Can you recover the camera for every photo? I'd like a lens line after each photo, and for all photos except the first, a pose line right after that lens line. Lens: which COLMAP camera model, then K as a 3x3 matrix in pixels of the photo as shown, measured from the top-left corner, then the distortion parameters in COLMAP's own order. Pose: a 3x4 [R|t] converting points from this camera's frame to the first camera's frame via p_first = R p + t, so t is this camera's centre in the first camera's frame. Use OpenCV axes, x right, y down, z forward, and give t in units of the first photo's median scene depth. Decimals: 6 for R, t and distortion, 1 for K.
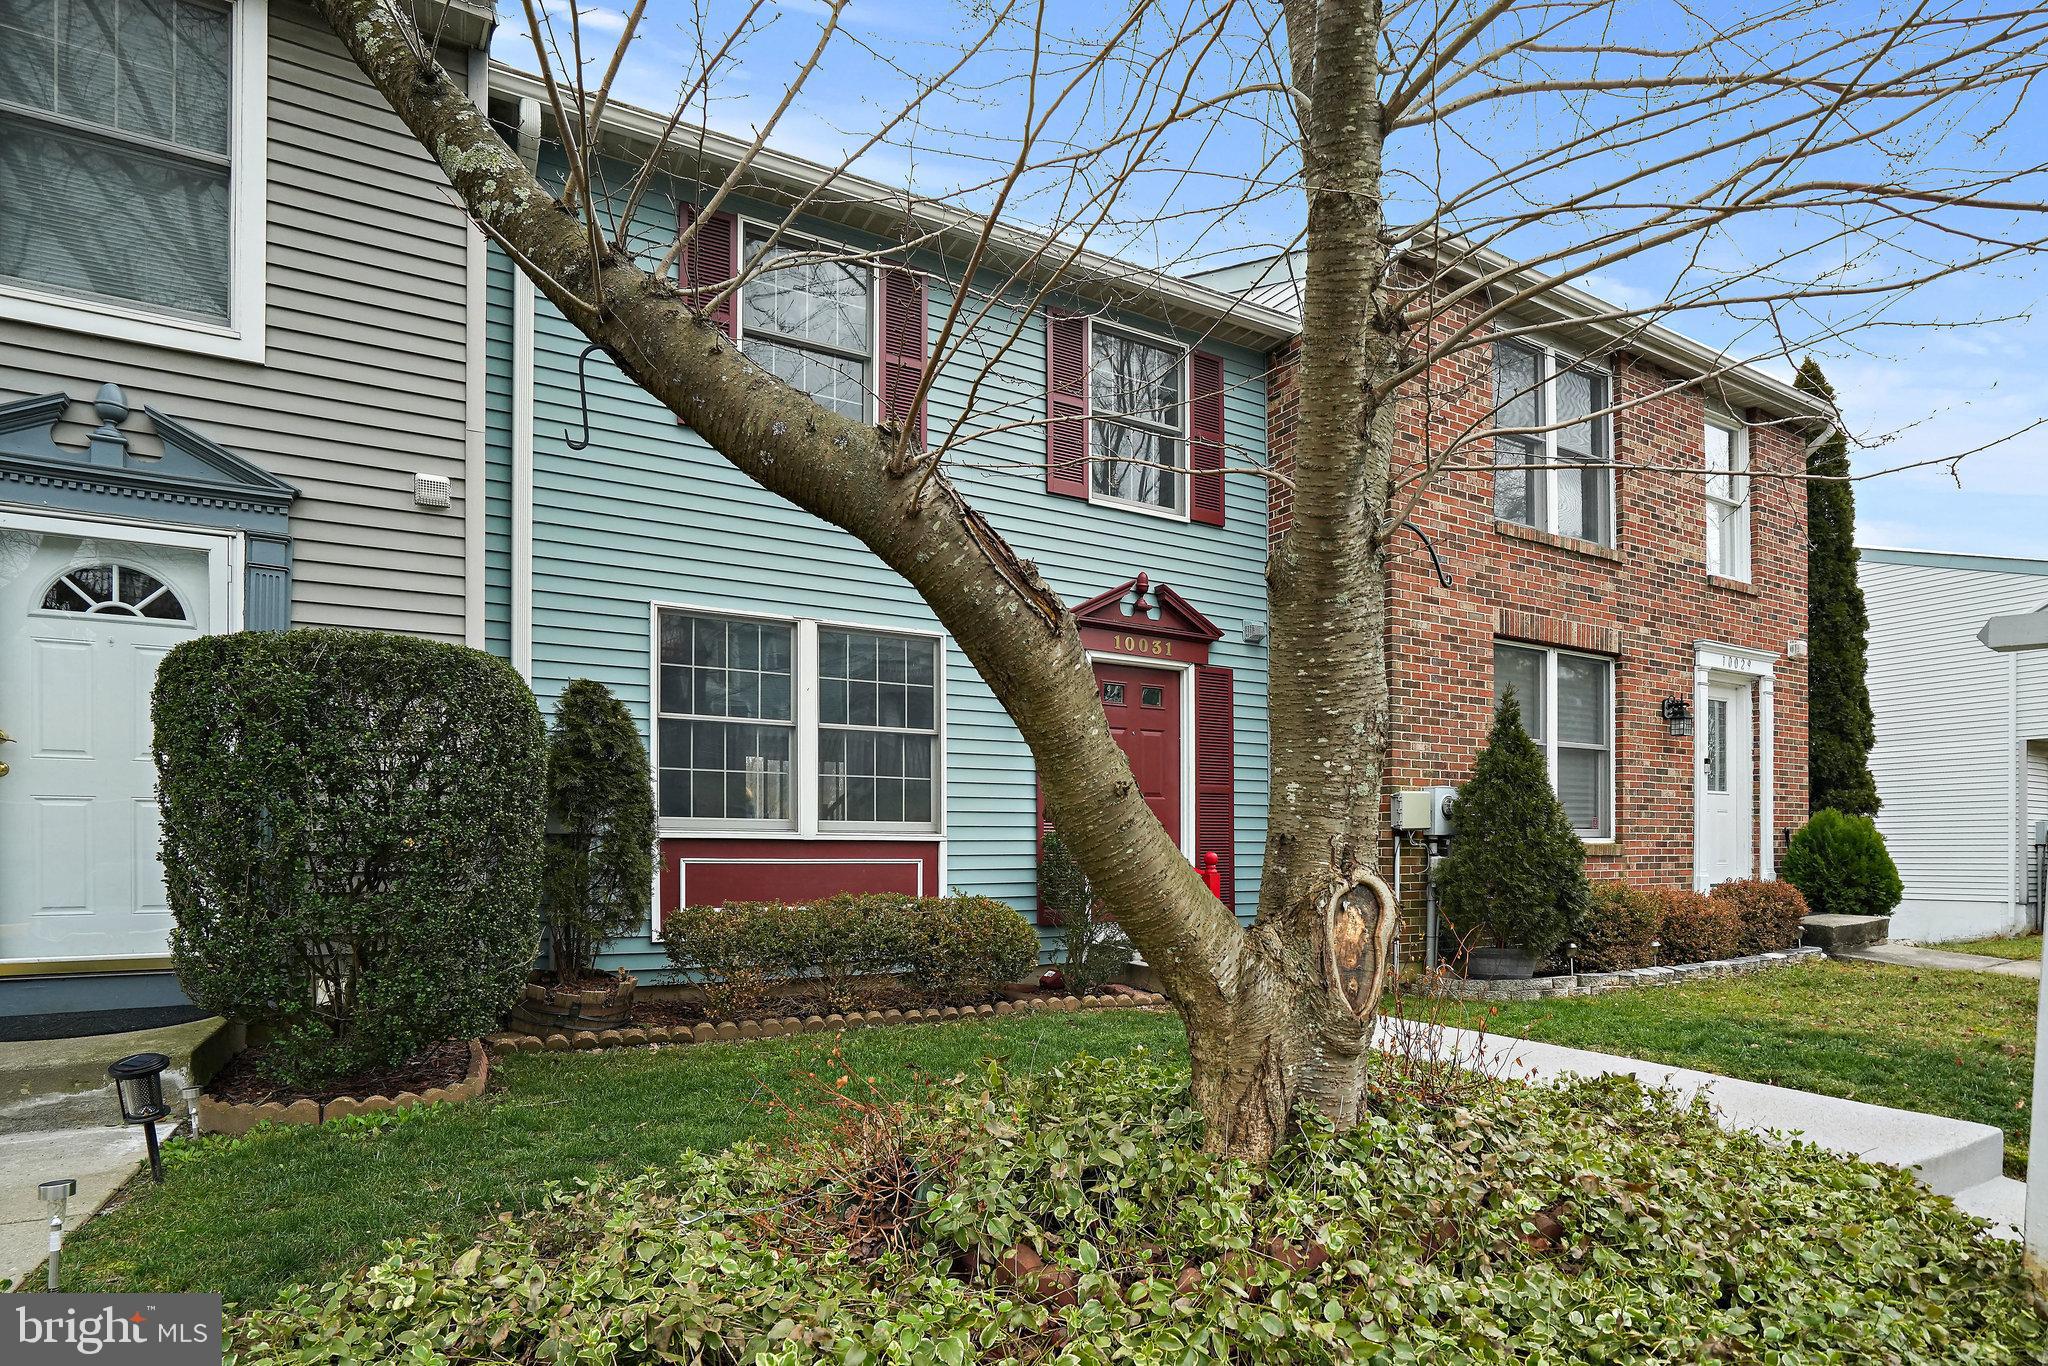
lens RADIAL K [[1023.1, 0, 993.2], [0, 1023.1, 840.6], [0, 0, 1]] dist [-0.050848, 0.023130]
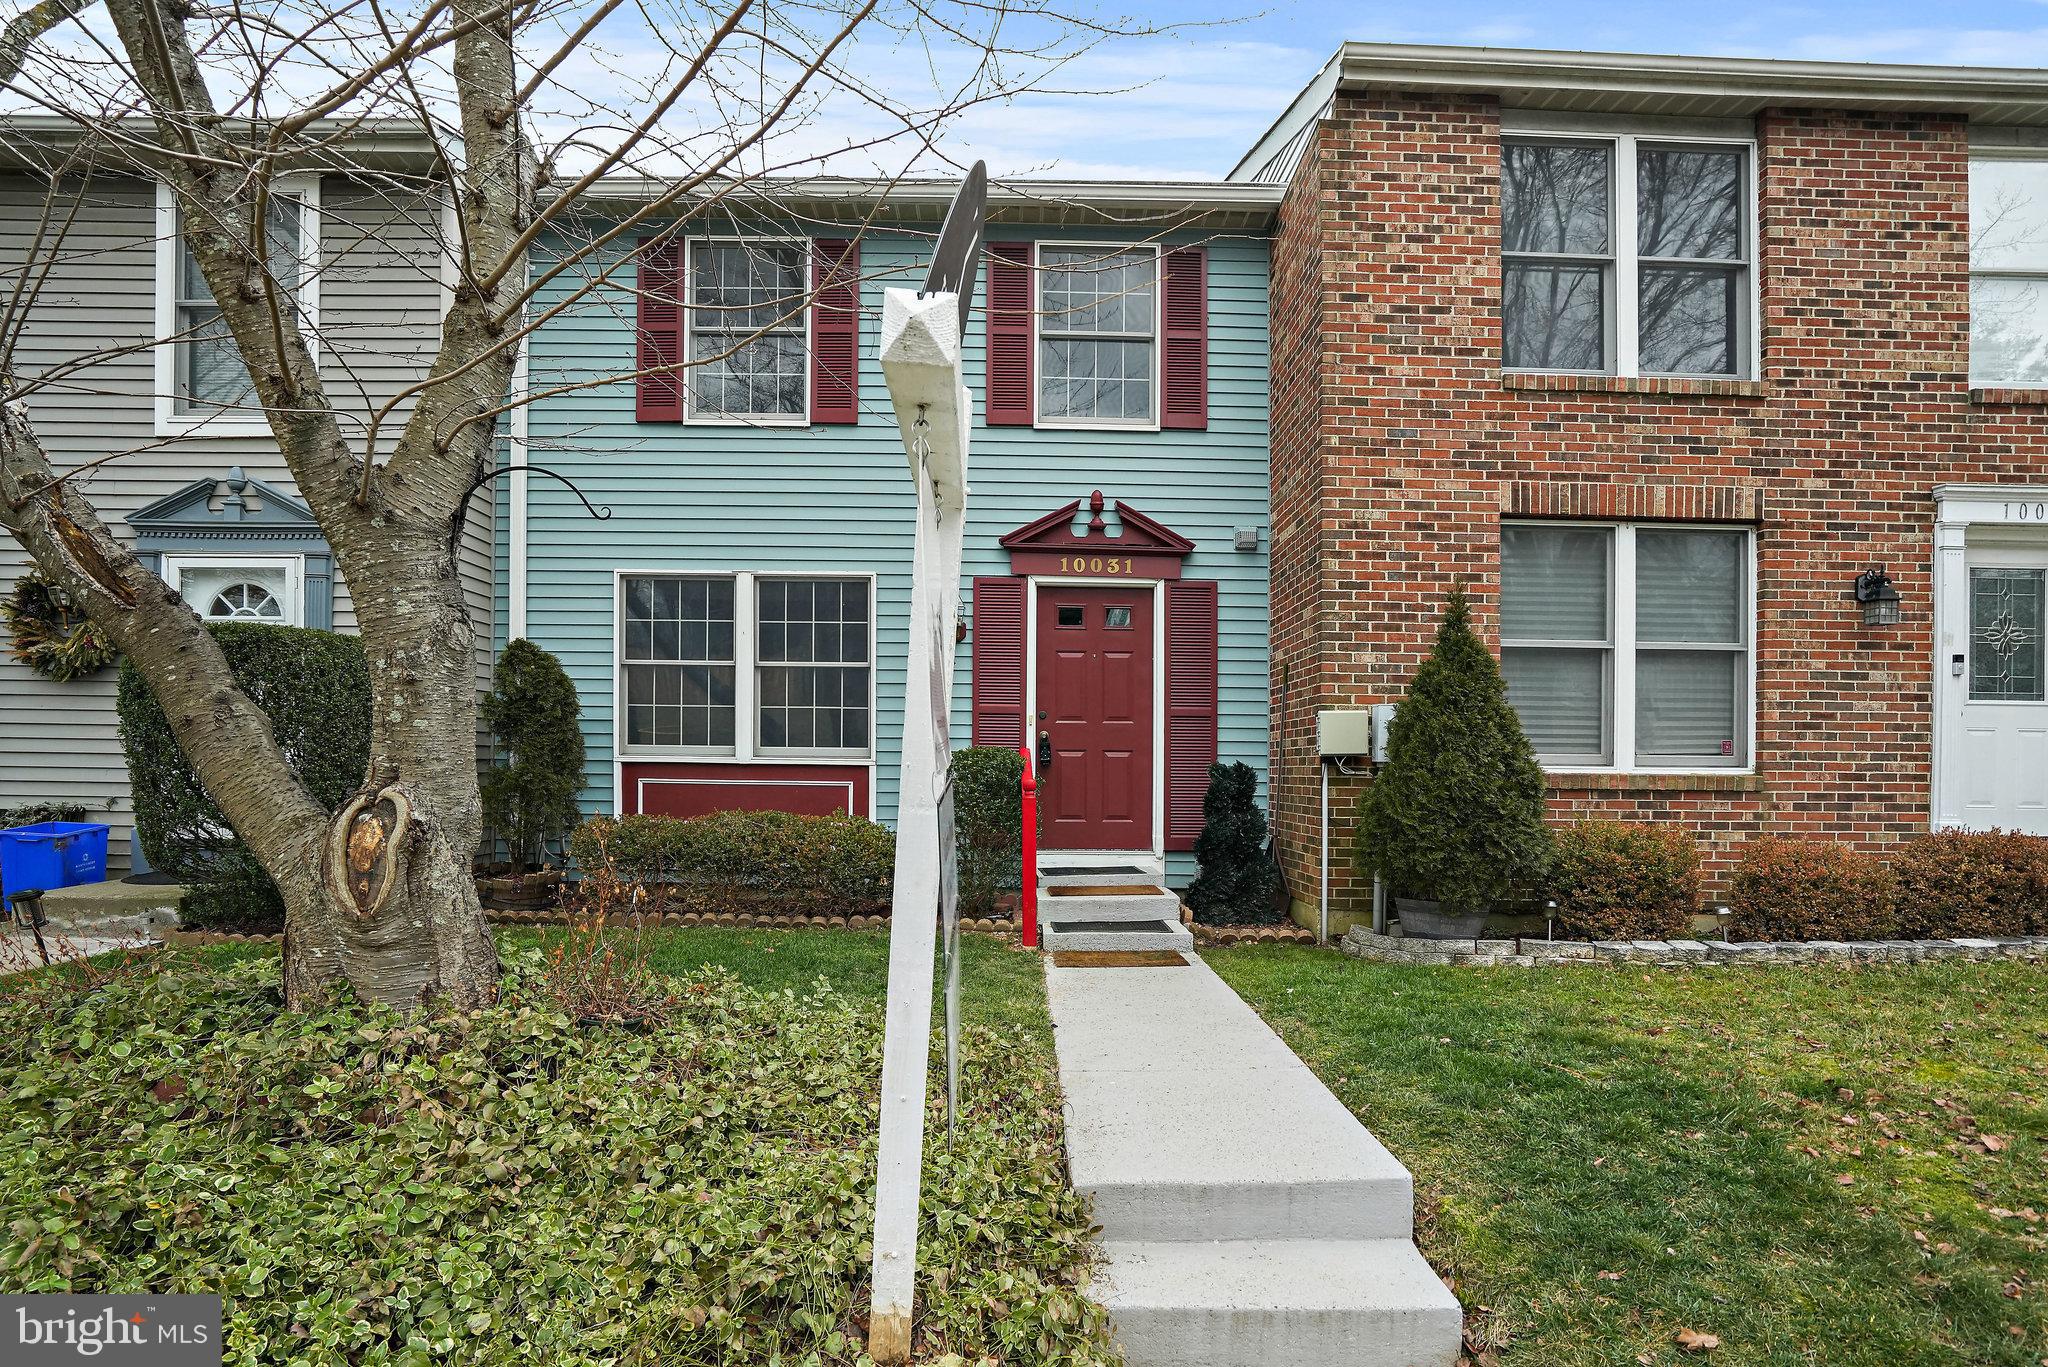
lens RADIAL K [[1023.1, 0, 1058.2], [0, 1023.1, 770.1], [0, 0, 1]] dist [-0.050848, 0.023130]
pose [[0.887944, 0.008106, -0.459880, 0.559755], [-0.007135, 0.999967, 0.003850, -0.000135], [0.459897, -0.000137, 0.887972, 0.118138]]
